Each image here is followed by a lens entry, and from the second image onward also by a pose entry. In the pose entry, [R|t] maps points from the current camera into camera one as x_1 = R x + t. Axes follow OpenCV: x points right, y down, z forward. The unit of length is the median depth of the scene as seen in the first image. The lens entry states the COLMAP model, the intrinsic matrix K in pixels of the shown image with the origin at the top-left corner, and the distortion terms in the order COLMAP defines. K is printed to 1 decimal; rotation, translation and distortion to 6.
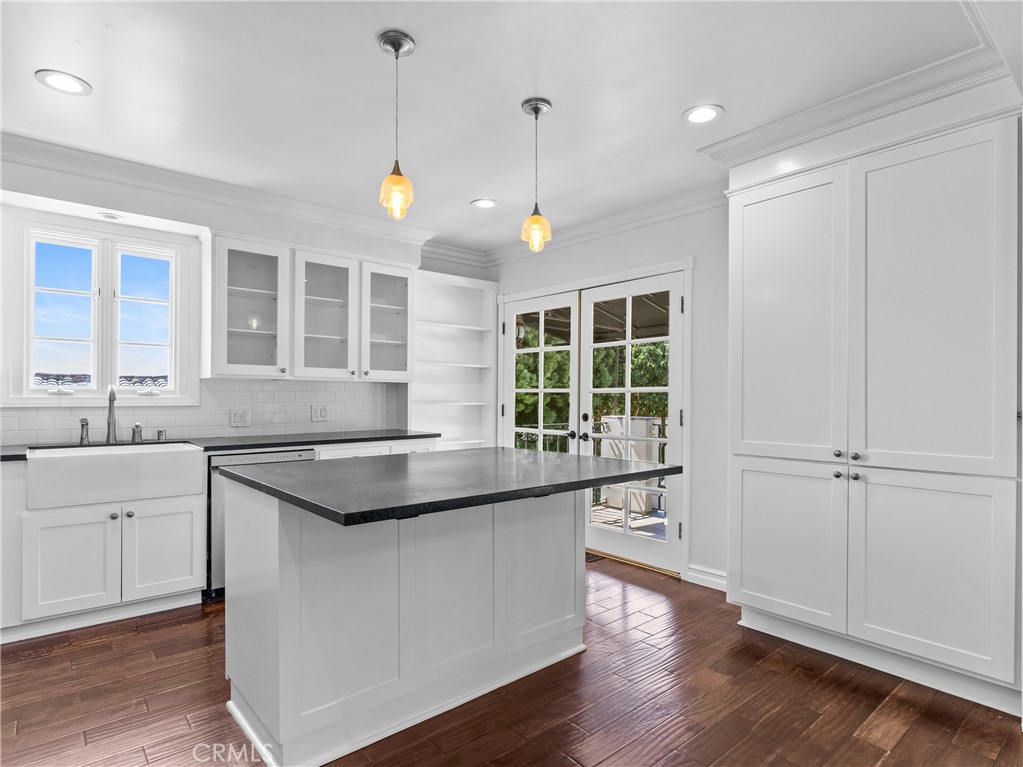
lens RADIAL K [[564.2, 0, 509.7], [0, 564.2, 388.5], [0, 0, 1]] dist [-0.006319, 0.001786]
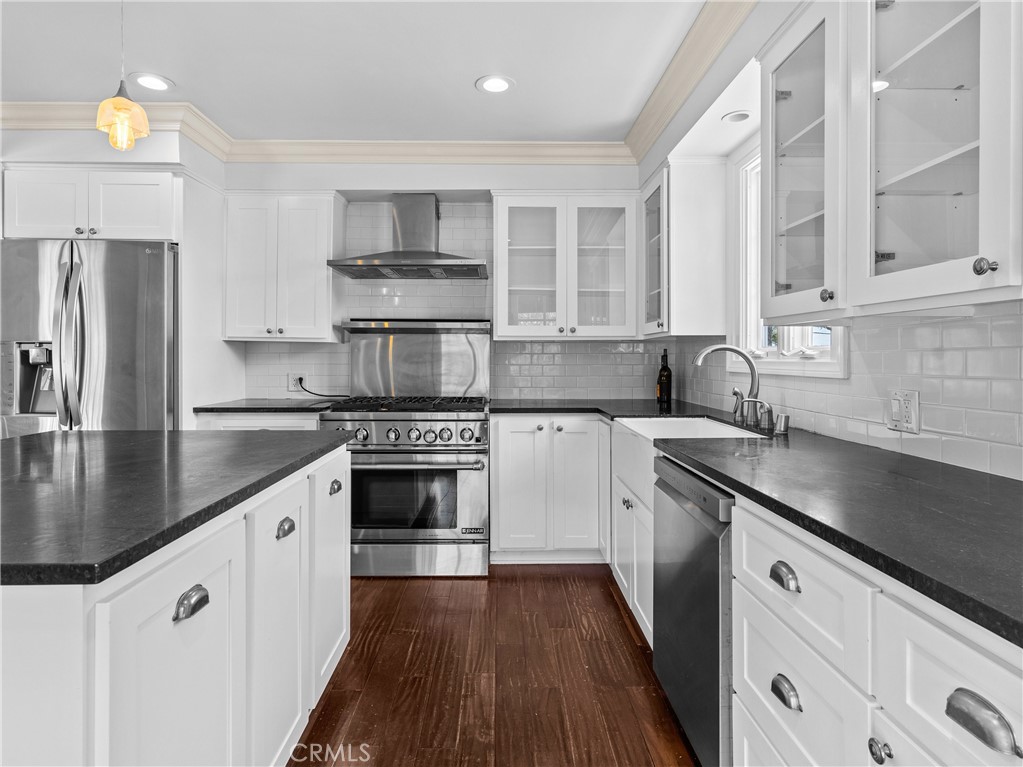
lens RADIAL K [[564.2, 0, 509.9], [0, 564.2, 358.3], [0, 0, 1]] dist [-0.006319, 0.001786]
pose [[-0.634084, -0.000776, -0.773264, 0.047548], [0.008616, 0.999930, -0.008068, 0.012993], [0.773216, -0.011778, -0.634033, 1.074341]]
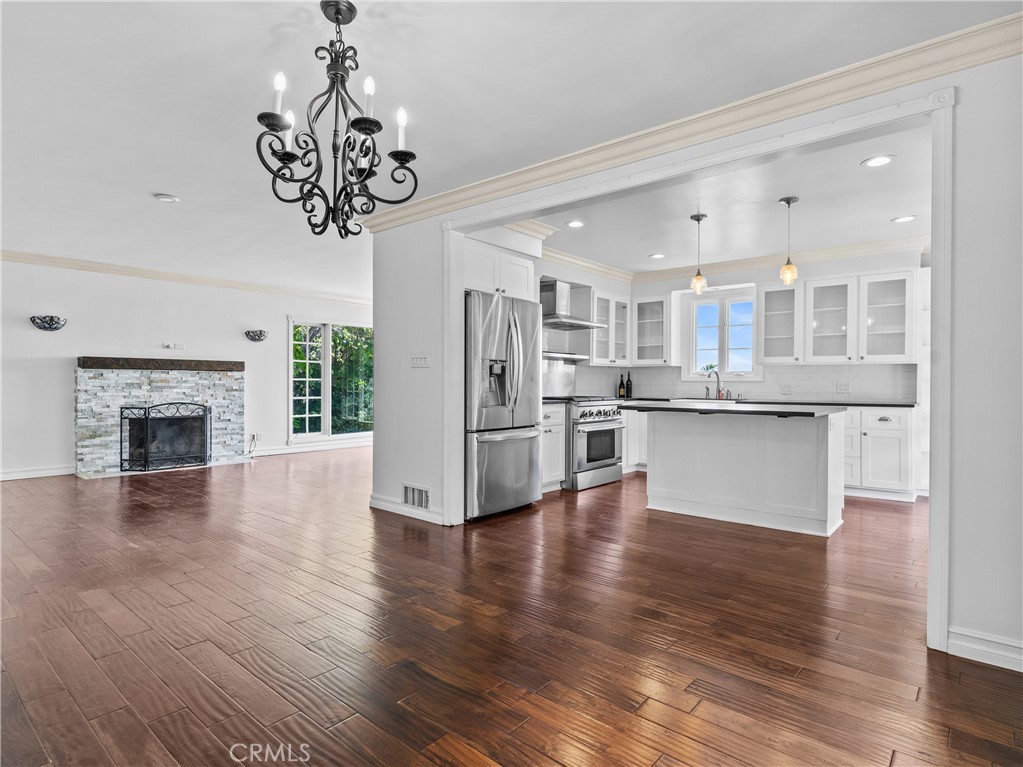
lens RADIAL K [[564.2, 0, 505.7], [0, 564.2, 387.1], [0, 0, 1]] dist [-0.006319, 0.001786]
pose [[0.155584, 0.005789, -0.987806, 1.054608], [0.009880, 0.999924, 0.007416, 0.027949], [0.987773, -0.010913, 0.155515, -0.073041]]
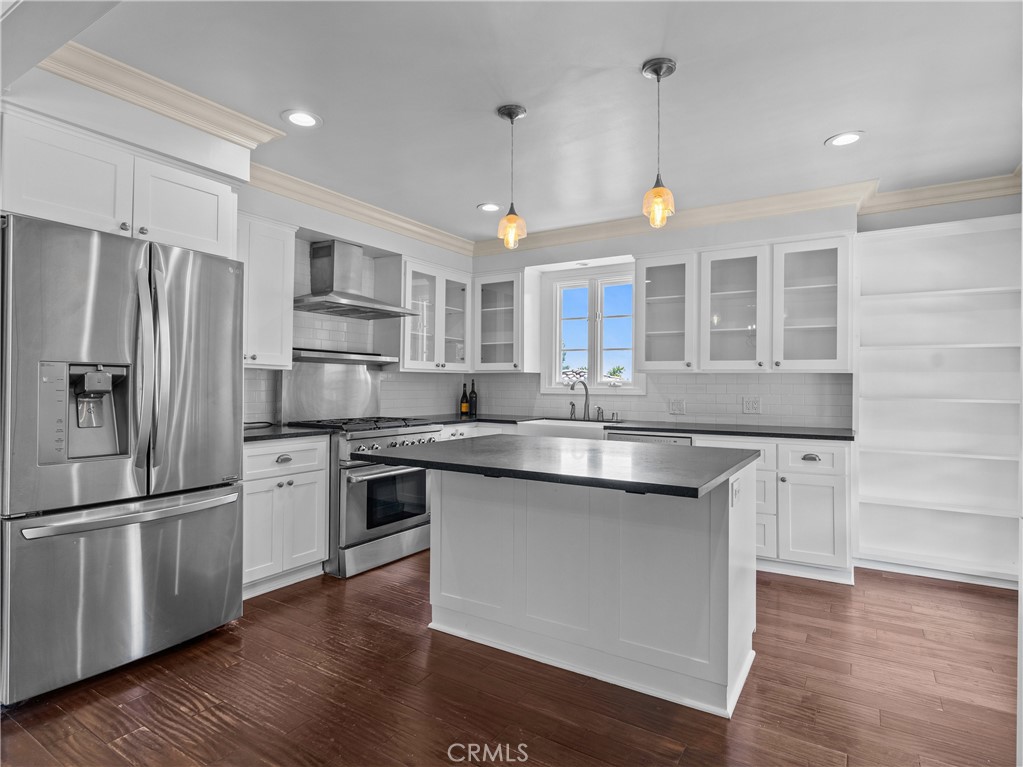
lens RADIAL K [[564.2, 0, 507.9], [0, 564.2, 382.0], [0, 0, 1]] dist [-0.006319, 0.001786]
pose [[0.291360, -0.004960, -0.956601, 0.553933], [0.006934, 0.999971, -0.003073, 0.002838], [0.956588, -0.005738, 0.291386, 0.334681]]
